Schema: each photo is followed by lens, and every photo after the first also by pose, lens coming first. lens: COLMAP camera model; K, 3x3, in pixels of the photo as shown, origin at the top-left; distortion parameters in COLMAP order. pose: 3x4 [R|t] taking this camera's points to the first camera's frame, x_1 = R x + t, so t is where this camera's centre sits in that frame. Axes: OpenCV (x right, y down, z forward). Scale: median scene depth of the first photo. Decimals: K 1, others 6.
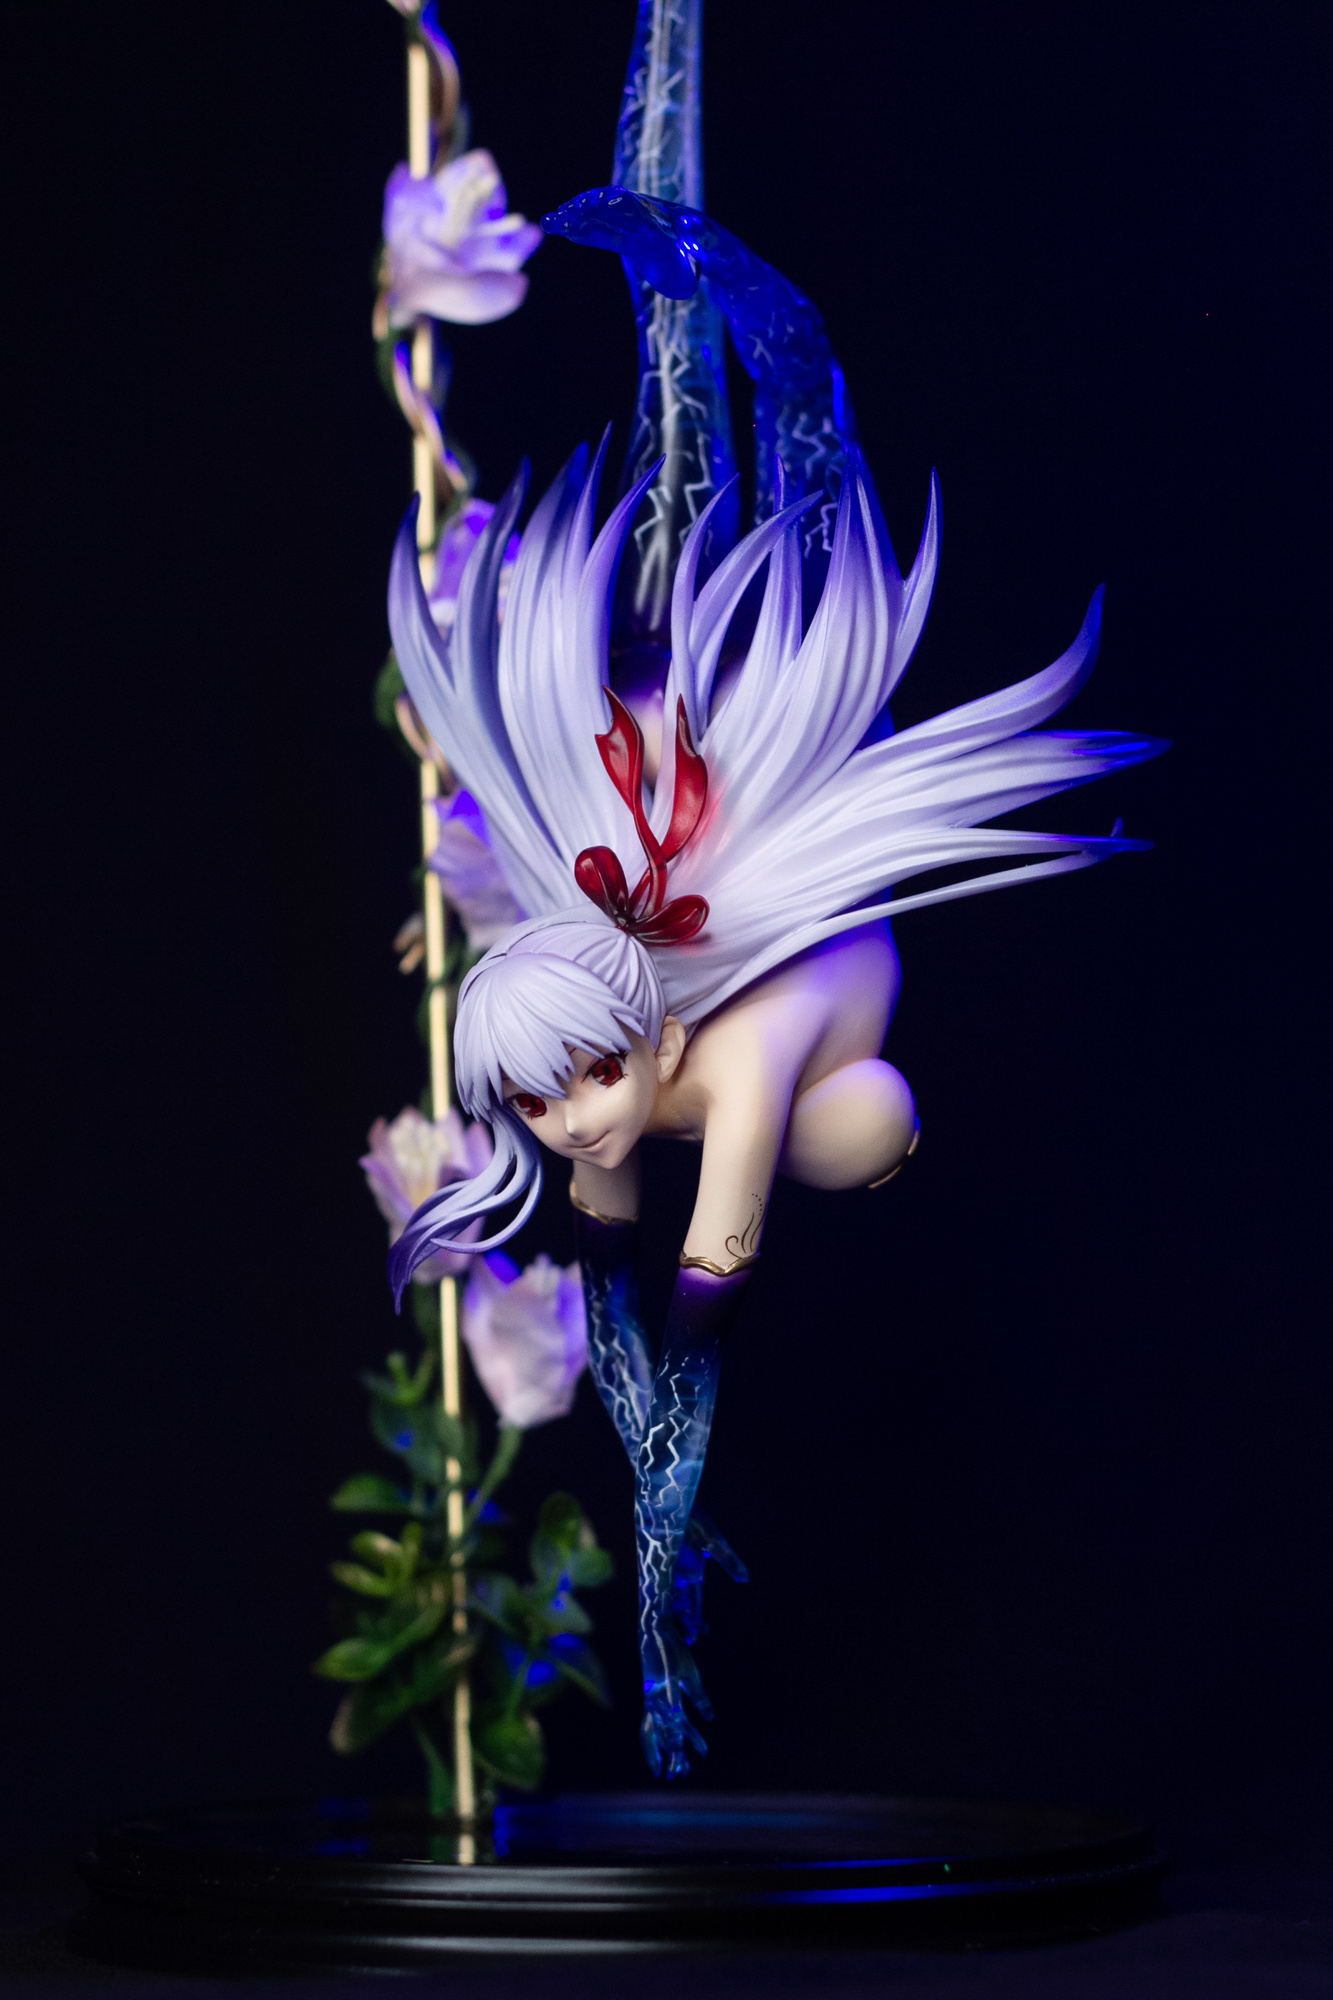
lens RADIAL K [[5297.7, 0, 667.8], [0, 5297.7, 1051.0], [0, 0, 1]] dist [-0.104487, -0.810034]
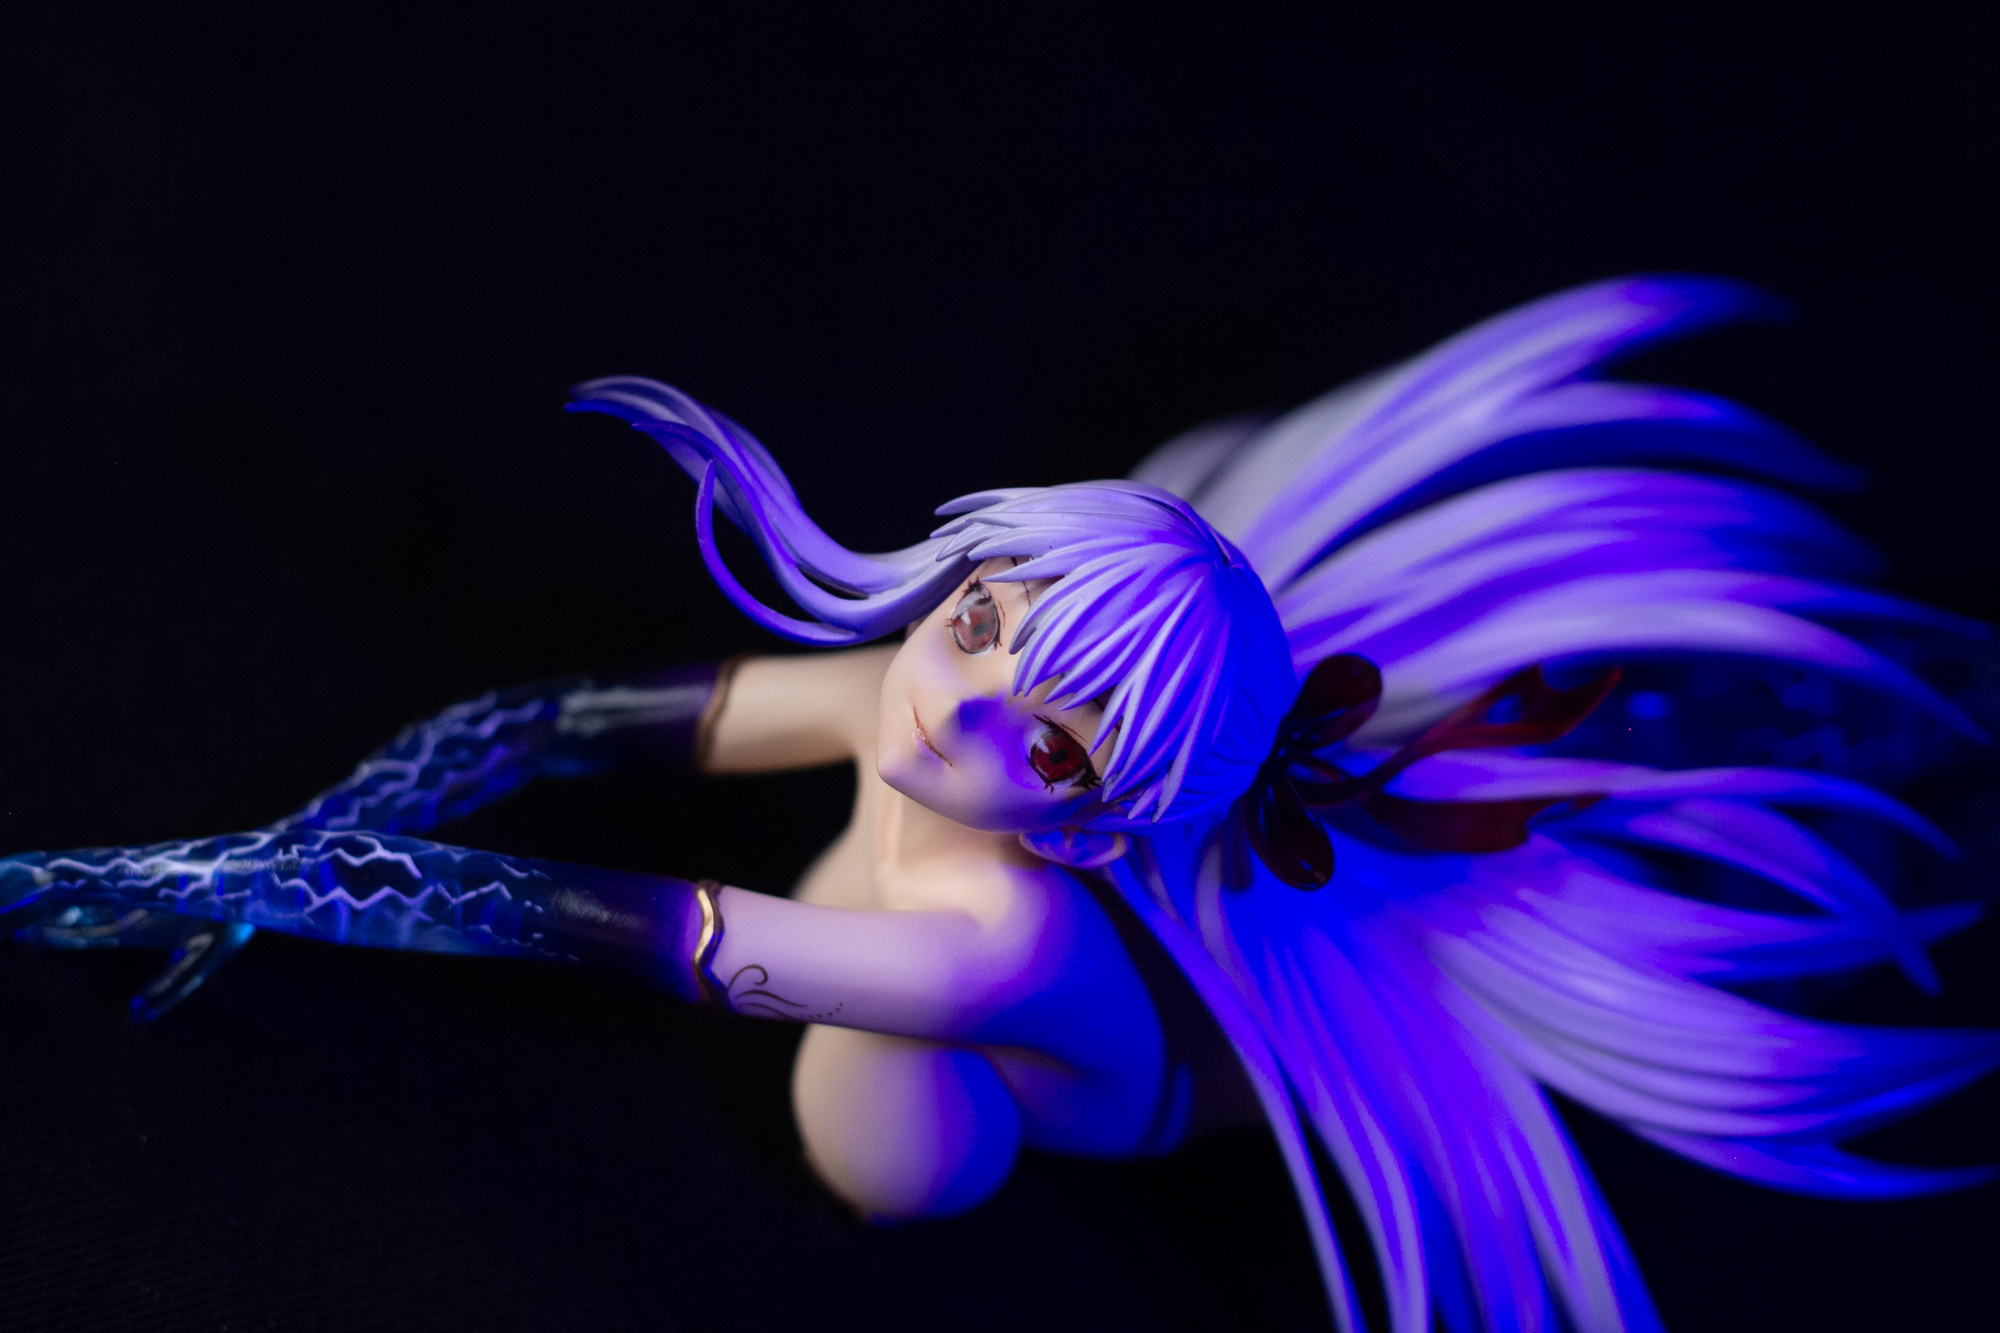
lens RADIAL K [[4981.3, 0, 1000.0], [0, 4981.3, 666.5], [0, 0, 1]] dist [-0.099113, -0.548857]
pose [[0.063147, 0.991248, 0.115935, -0.083815], [-0.971001, 0.087862, -0.222344, 0.128747], [-0.230584, -0.098532, 0.968051, 0.455973]]
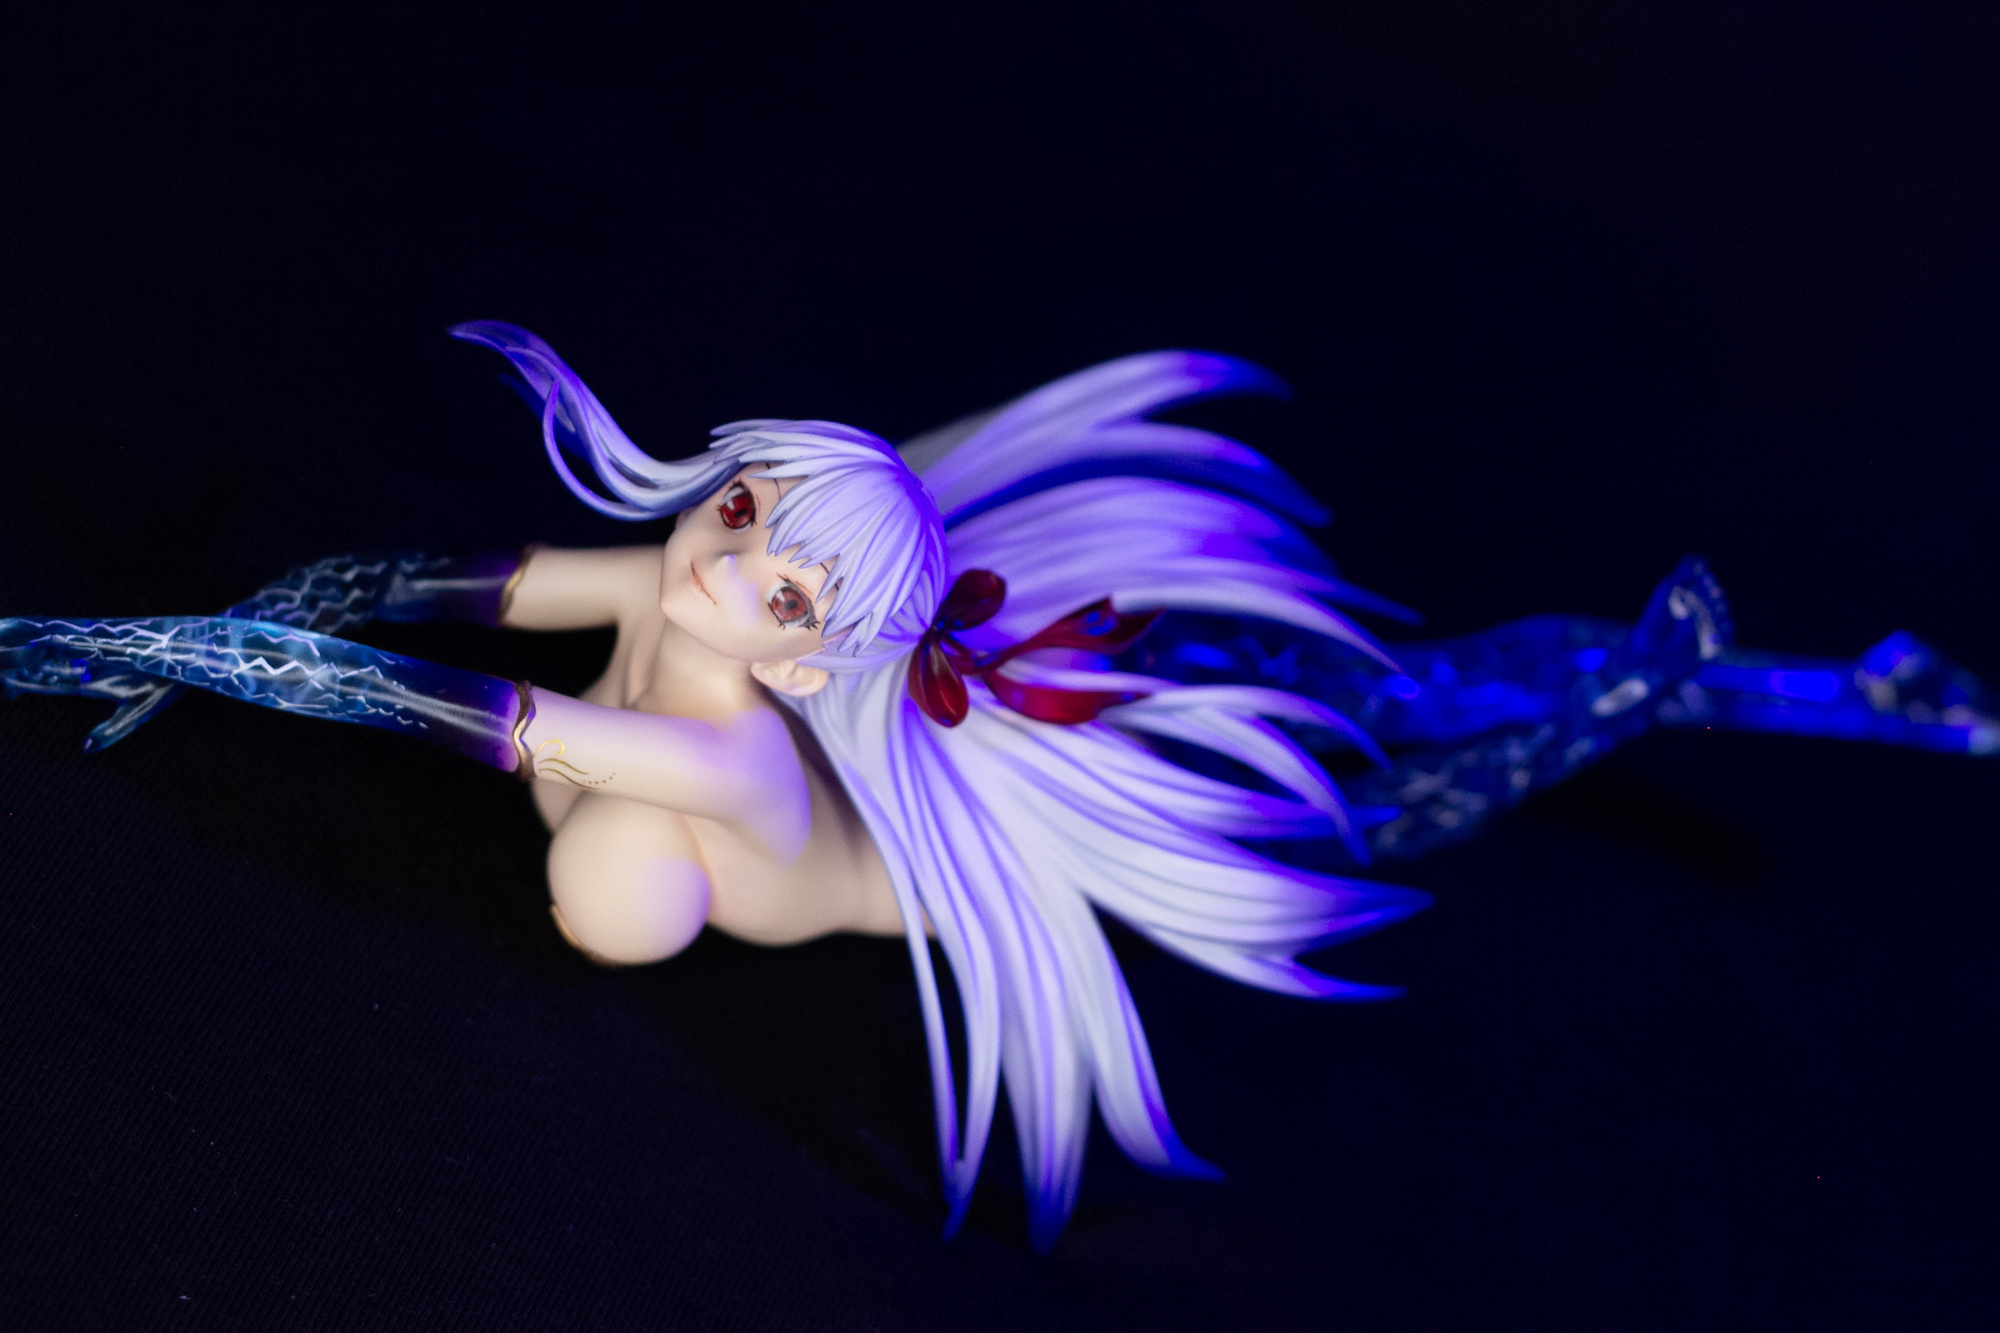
lens RADIAL K [[4981.3, 0, 1000.0], [0, 4981.3, 666.5], [0, 0, 1]] dist [-0.099113, -0.548857]
pose [[-0.035327, 0.999004, 0.027268, -0.023753], [-0.924275, -0.022283, -0.381076, 0.264689], [-0.380089, -0.038666, 0.924142, 0.257500]]
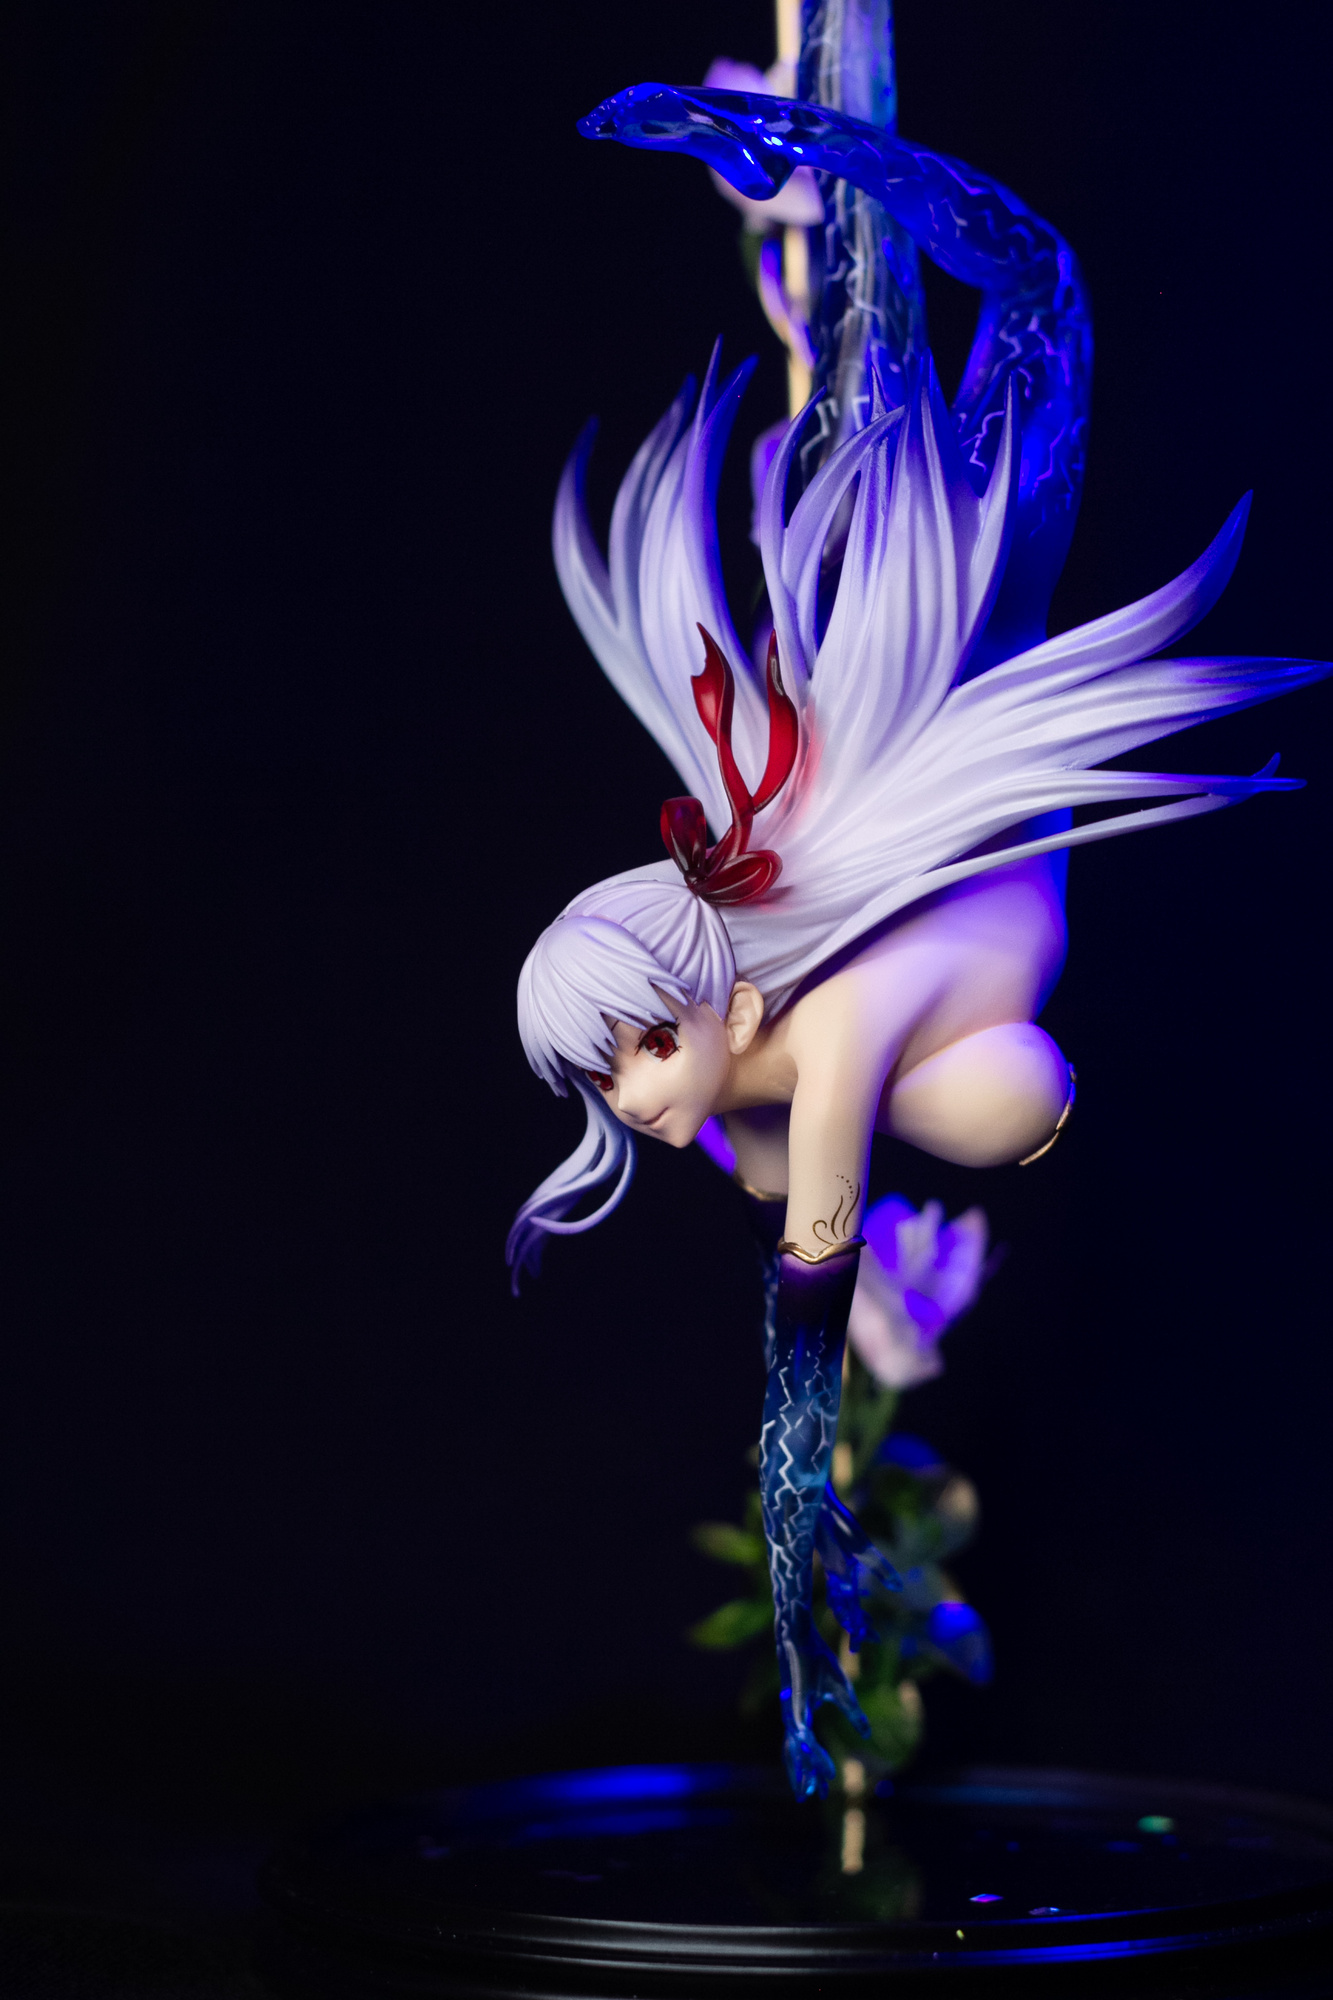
lens RADIAL K [[4981.3, 0, 666.5], [0, 4981.3, 1000.0], [0, 0, 1]] dist [-0.099113, -0.548857]
pose [[0.928941, -0.001381, -0.370224, 0.303892], [0.009831, 0.999732, 0.020939, -0.021346], [0.370096, -0.023091, 0.928706, 0.188547]]
